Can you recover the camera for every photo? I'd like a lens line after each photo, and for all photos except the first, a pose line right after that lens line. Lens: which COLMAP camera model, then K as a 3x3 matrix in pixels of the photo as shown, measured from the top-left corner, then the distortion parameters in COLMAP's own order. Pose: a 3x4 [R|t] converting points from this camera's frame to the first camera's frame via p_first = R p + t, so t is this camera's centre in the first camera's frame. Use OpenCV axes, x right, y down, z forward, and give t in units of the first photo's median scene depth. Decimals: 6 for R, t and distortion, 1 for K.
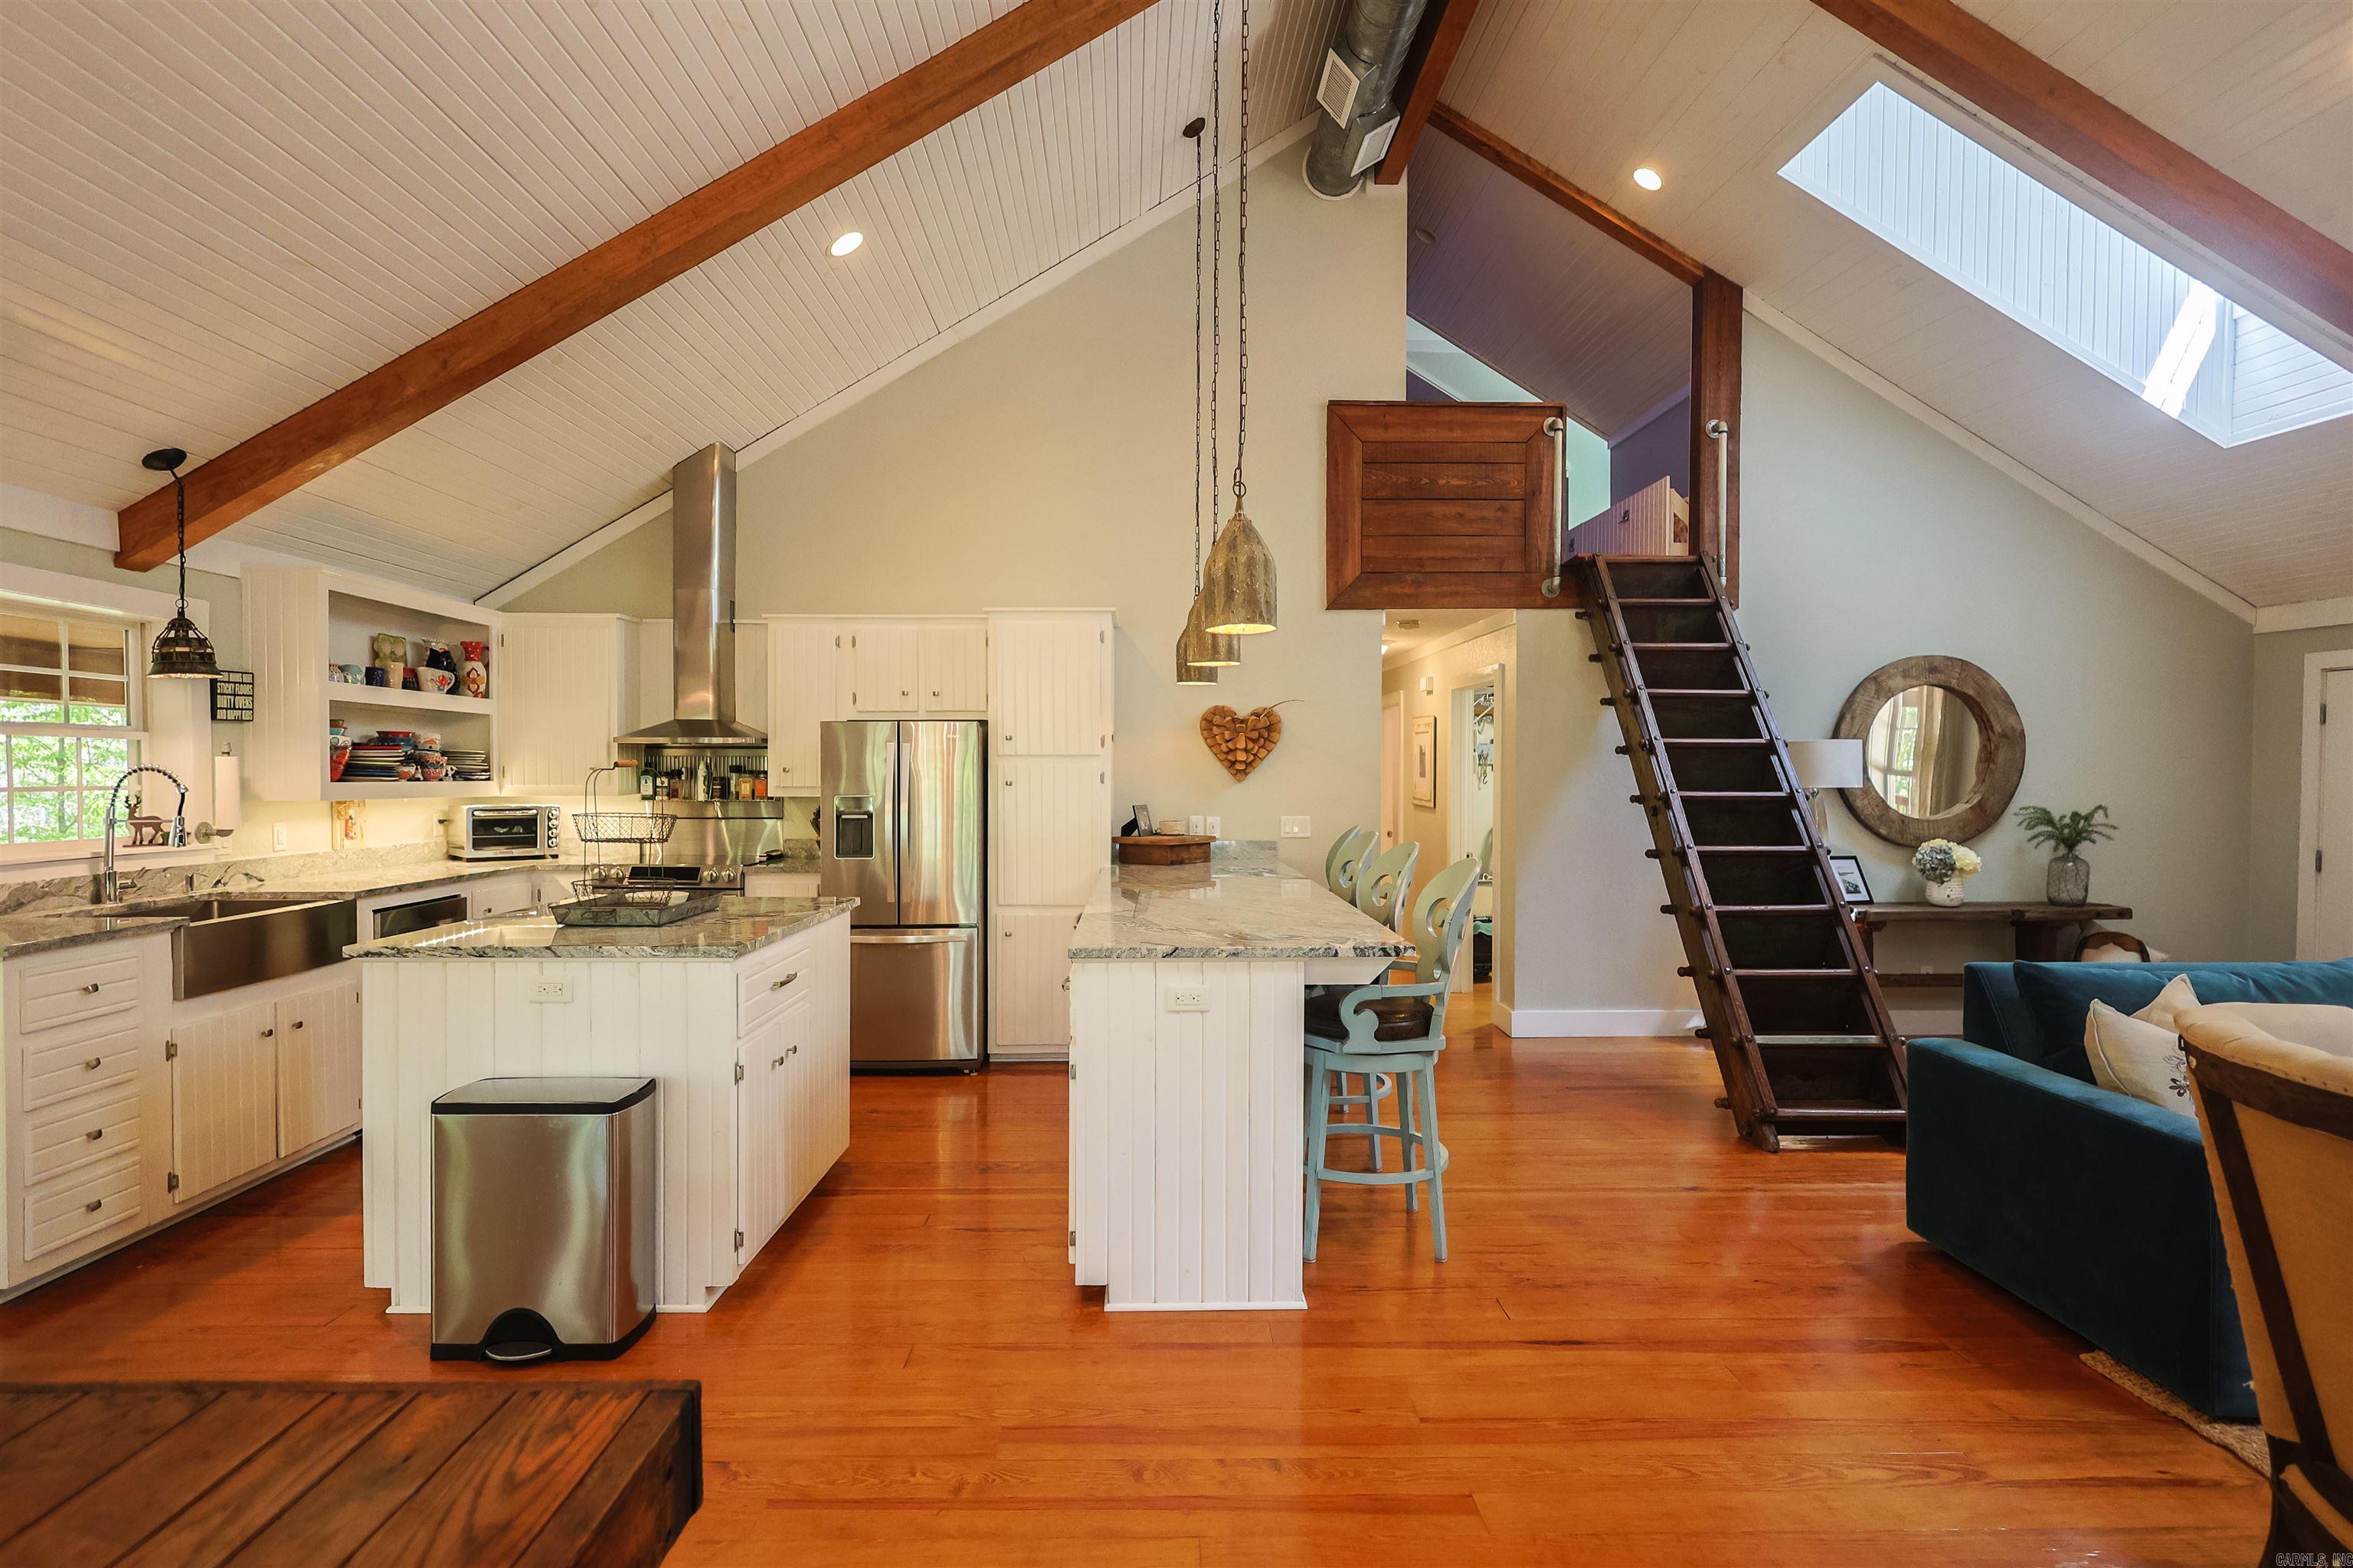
lens RADIAL K [[1199.6, 0, 1136.4], [0, 1199.6, 787.2], [0, 0, 1]] dist [-0.002420, 0.000609]
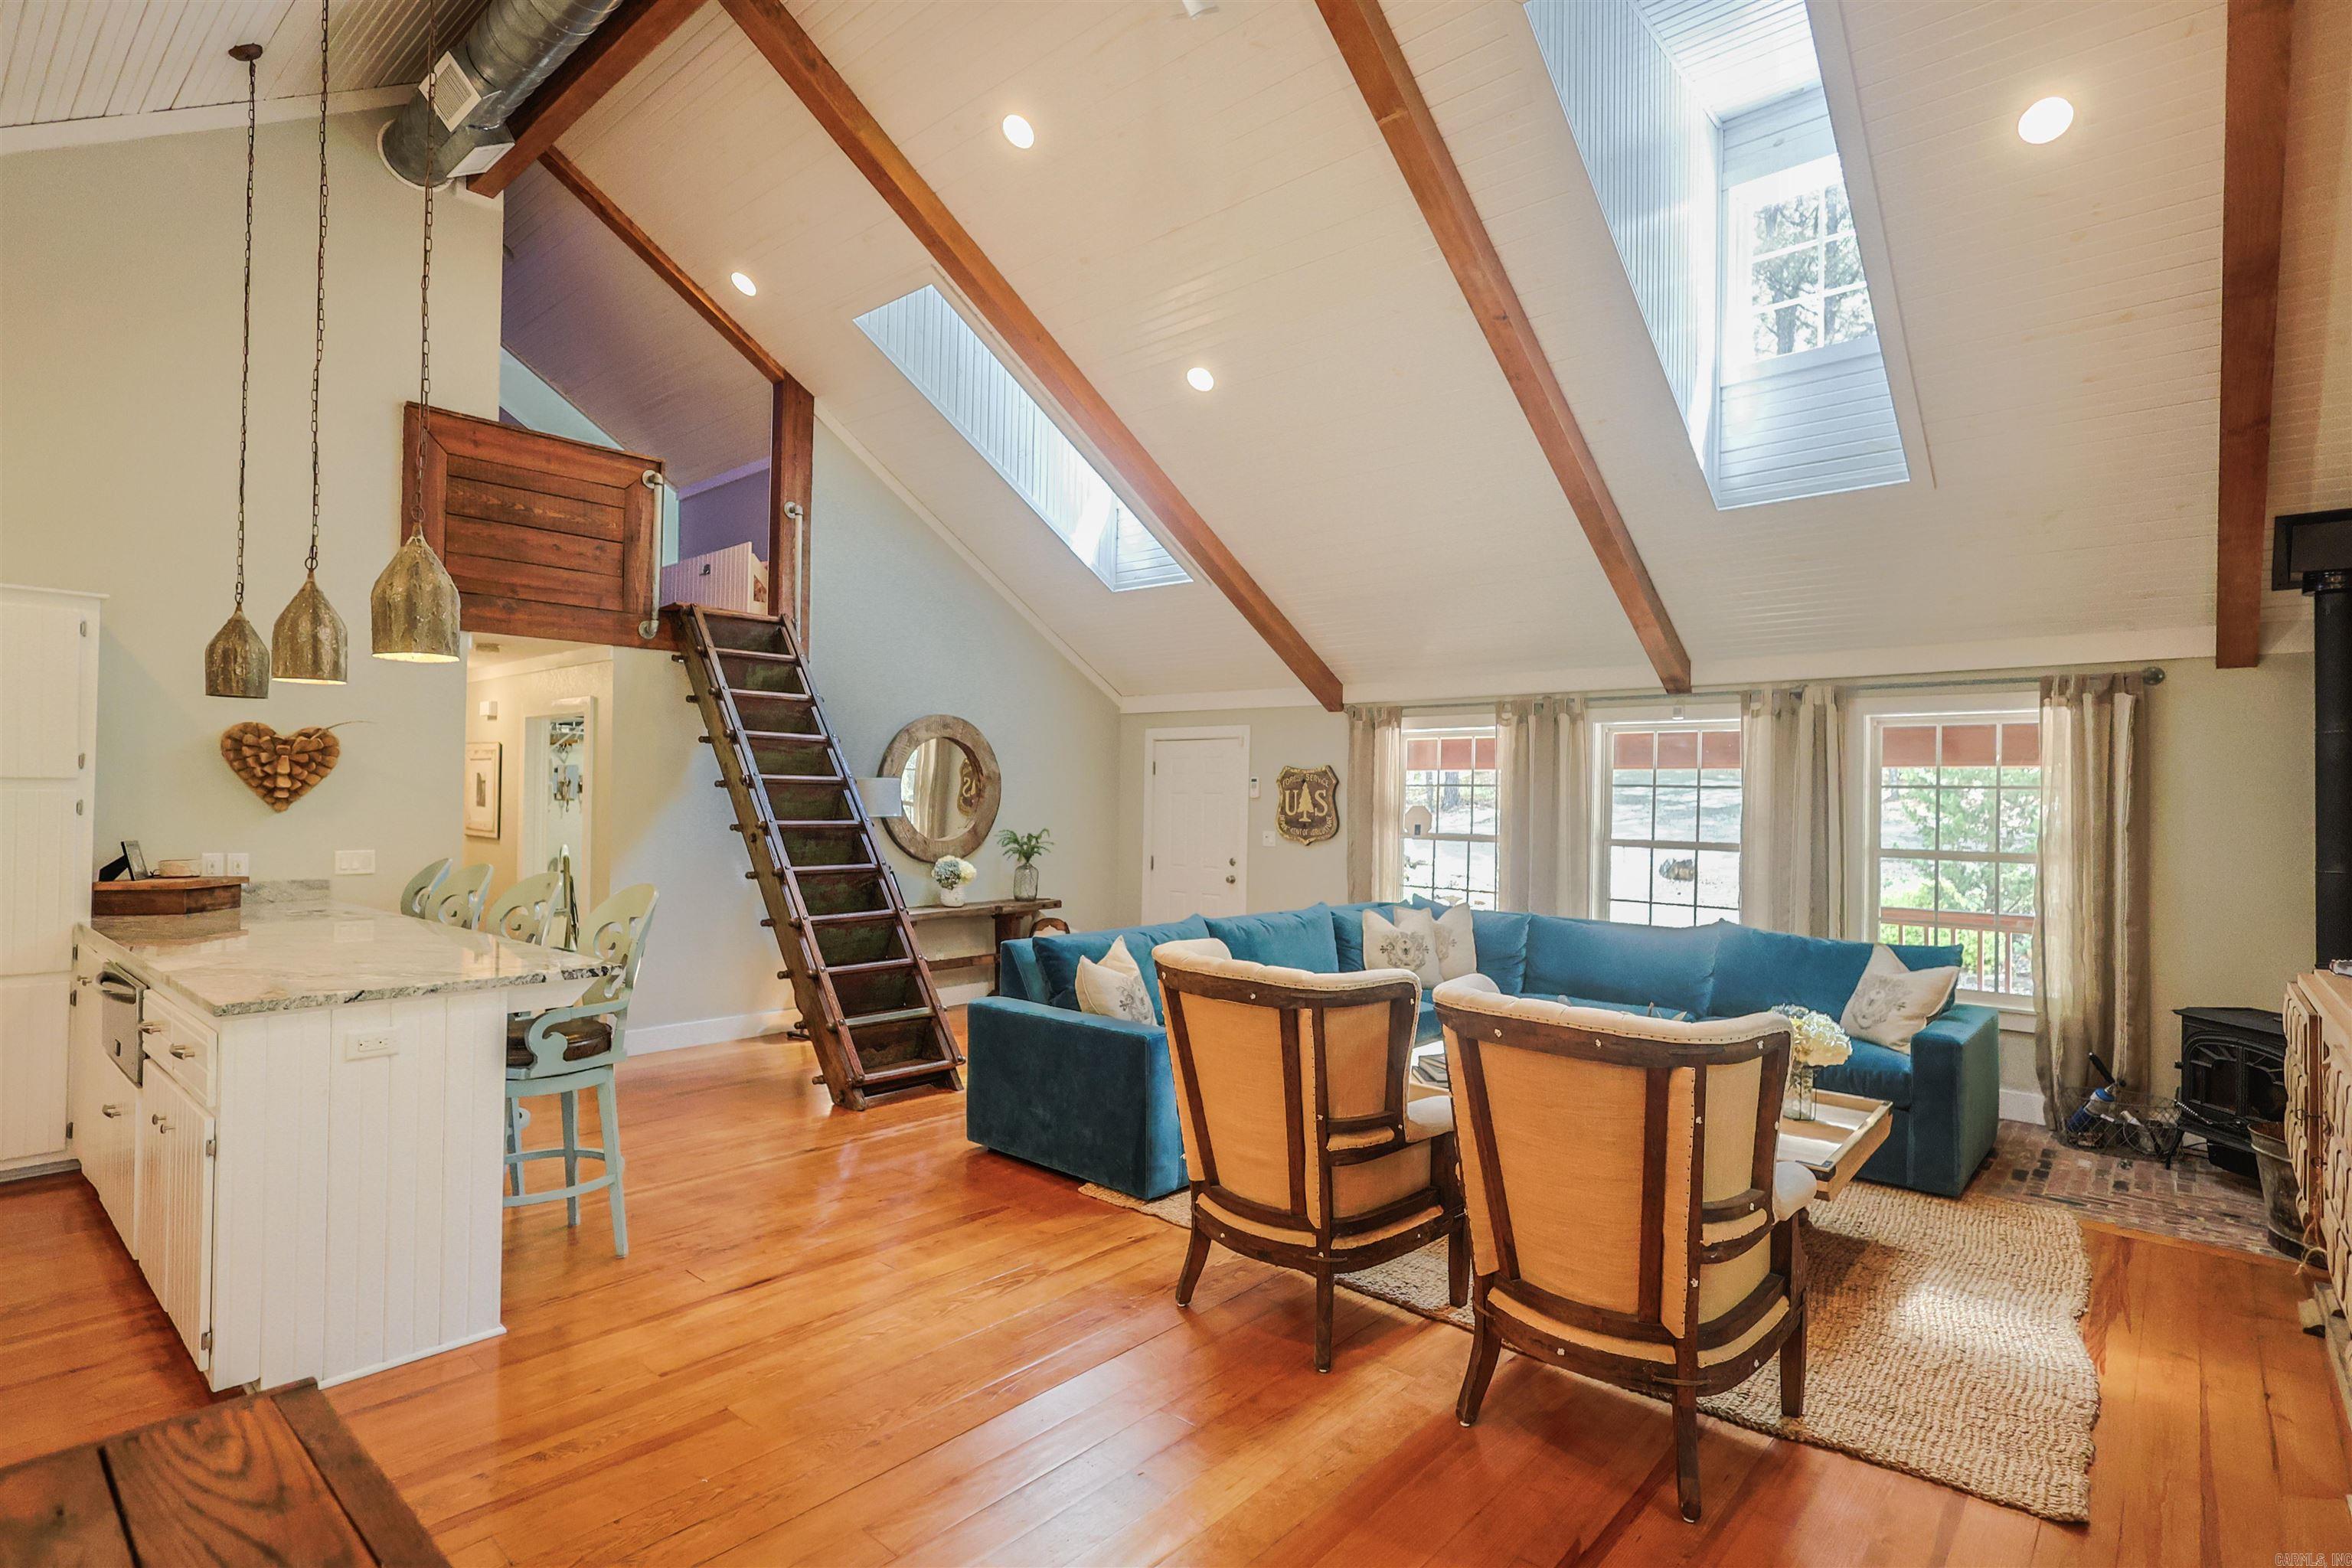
lens RADIAL K [[1207.9, 0, 1176.0], [0, 1207.9, 784.0], [0, 0, 1]] dist [0.002002, 0.000449]
pose [[0.672976, 0.015967, 0.739492, -0.139853], [0.001875, 0.999727, -0.023293, -0.003617], [-0.739662, 0.017062, 0.672763, -0.070556]]
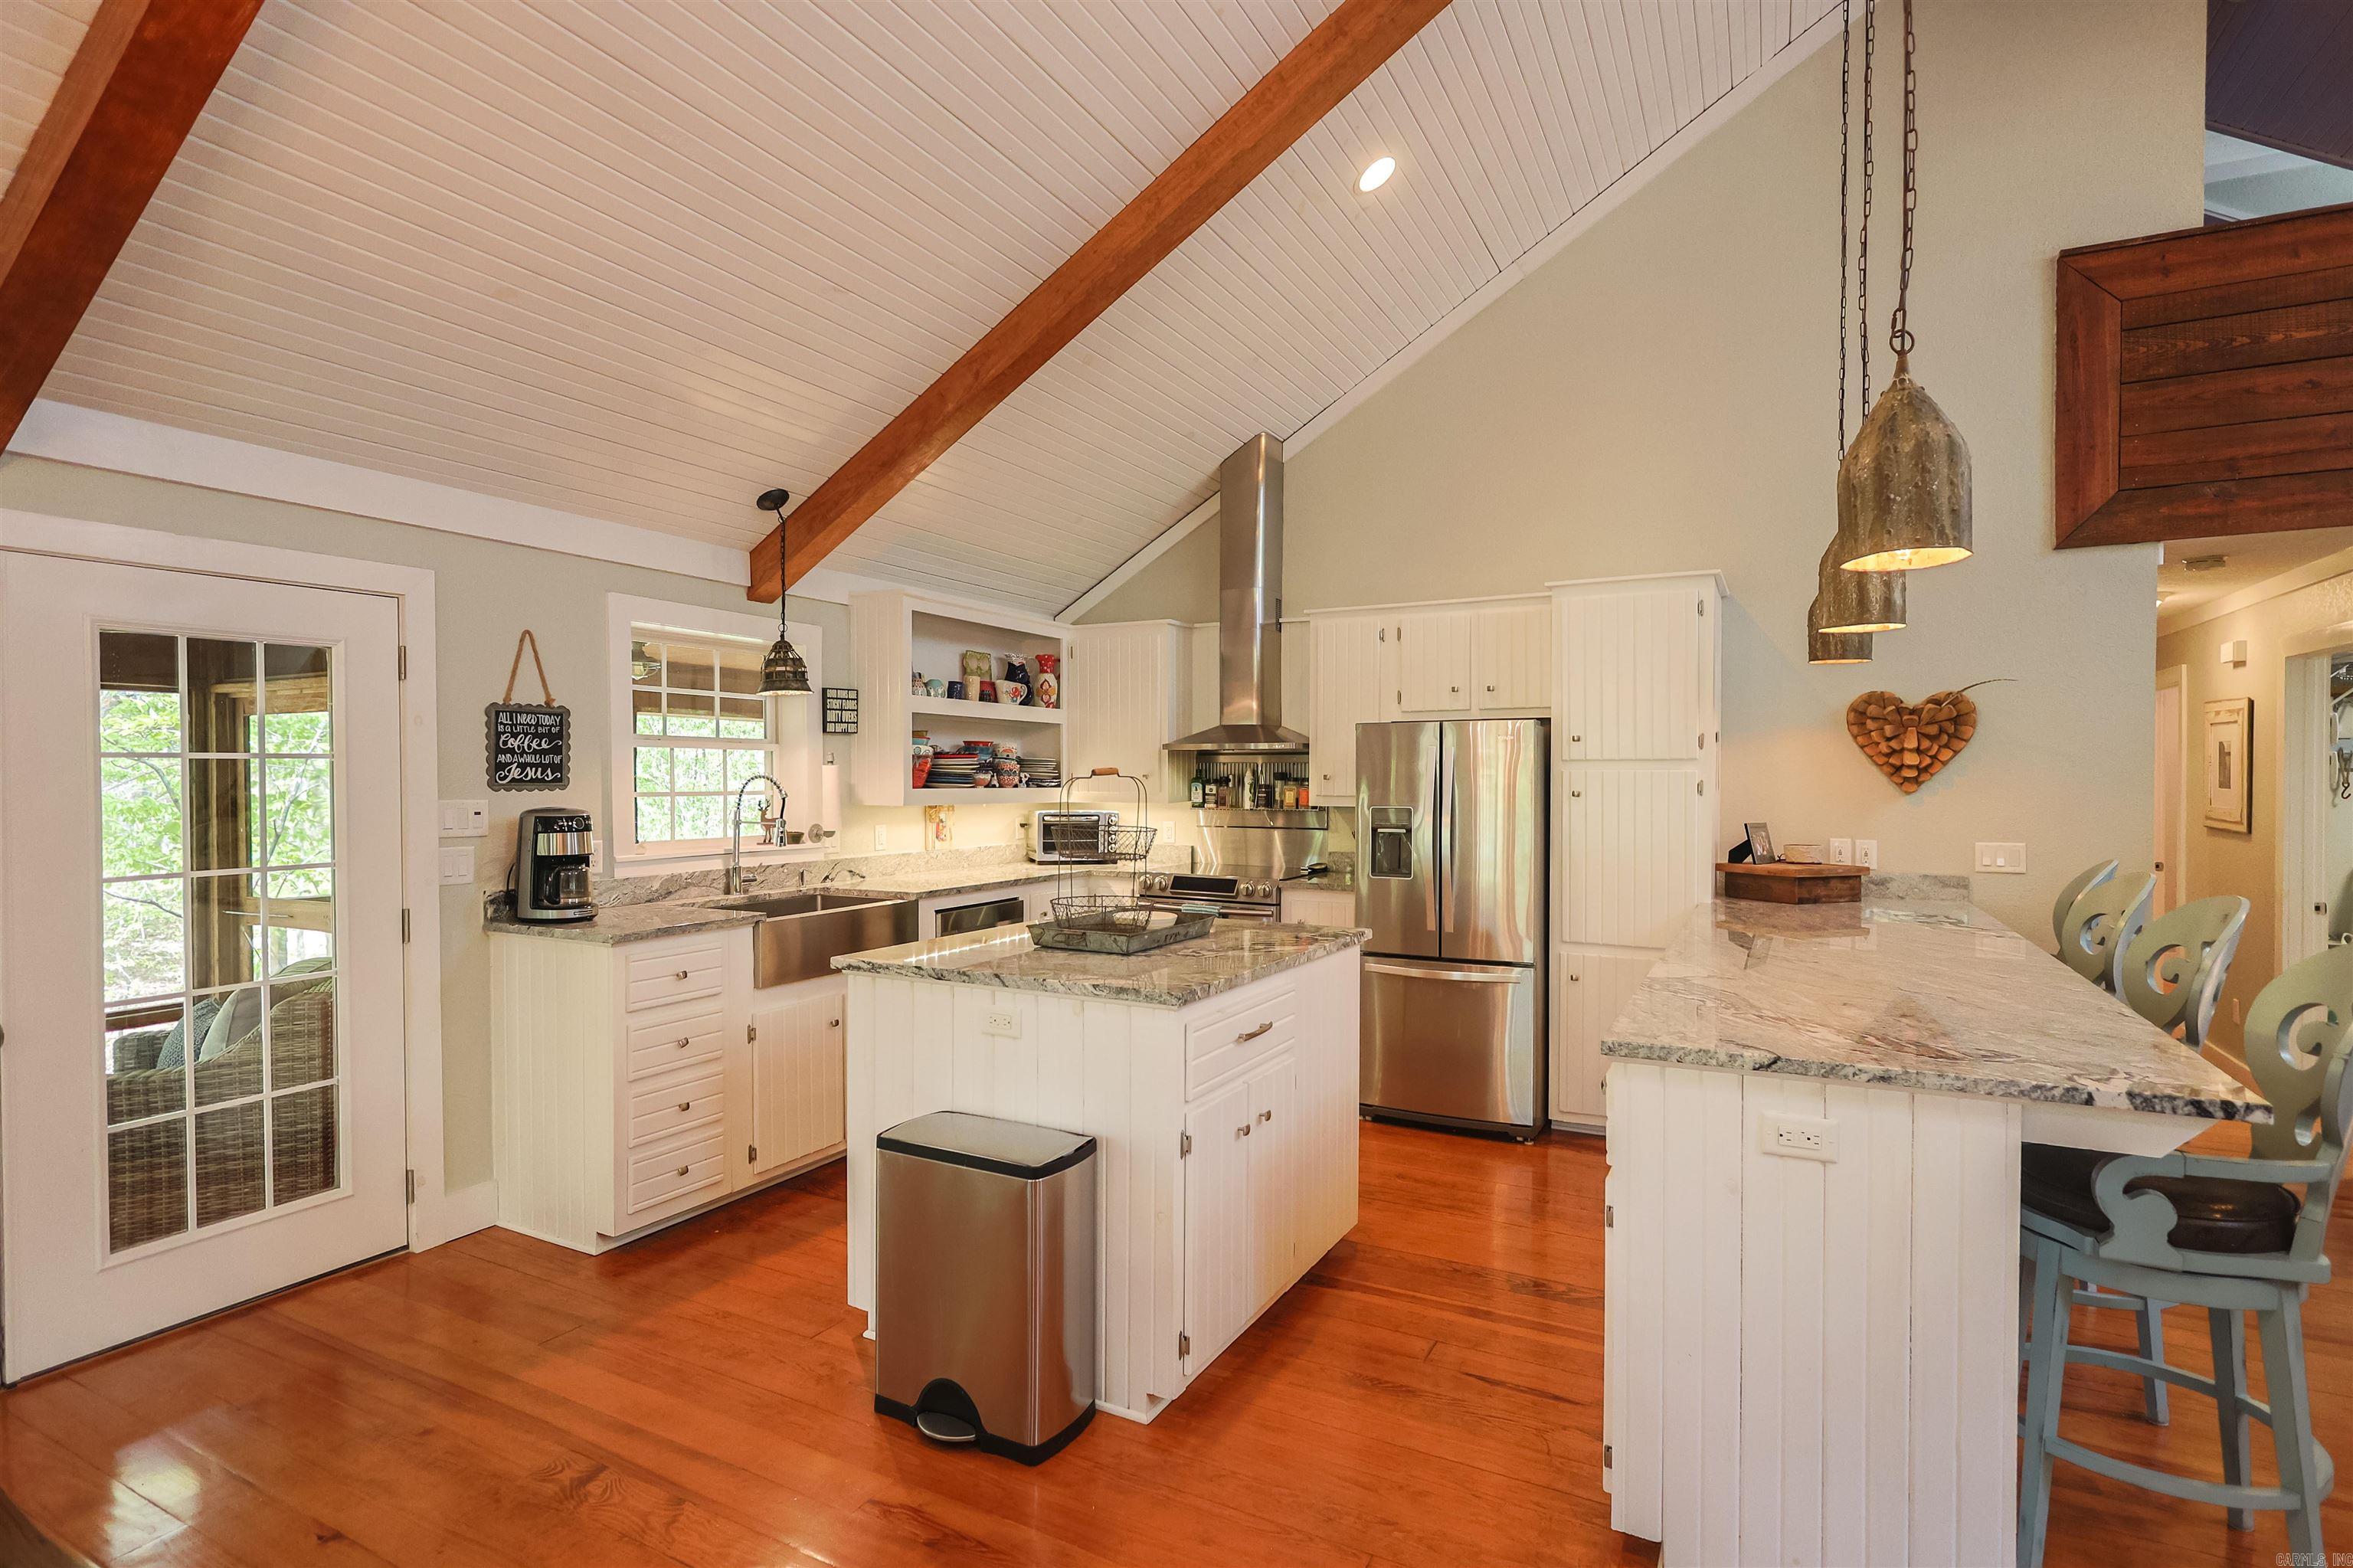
lens RADIAL K [[1179.3, 0, 1159.6], [0, 1179.3, 786.0], [0, 0, 1]] dist [0.000019, 0.000128]
pose [[0.884308, 0.004175, -0.466885, 0.019915], [-0.006670, 0.999971, -0.003691, -0.004044], [0.466856, 0.006379, 0.884310, 0.163611]]
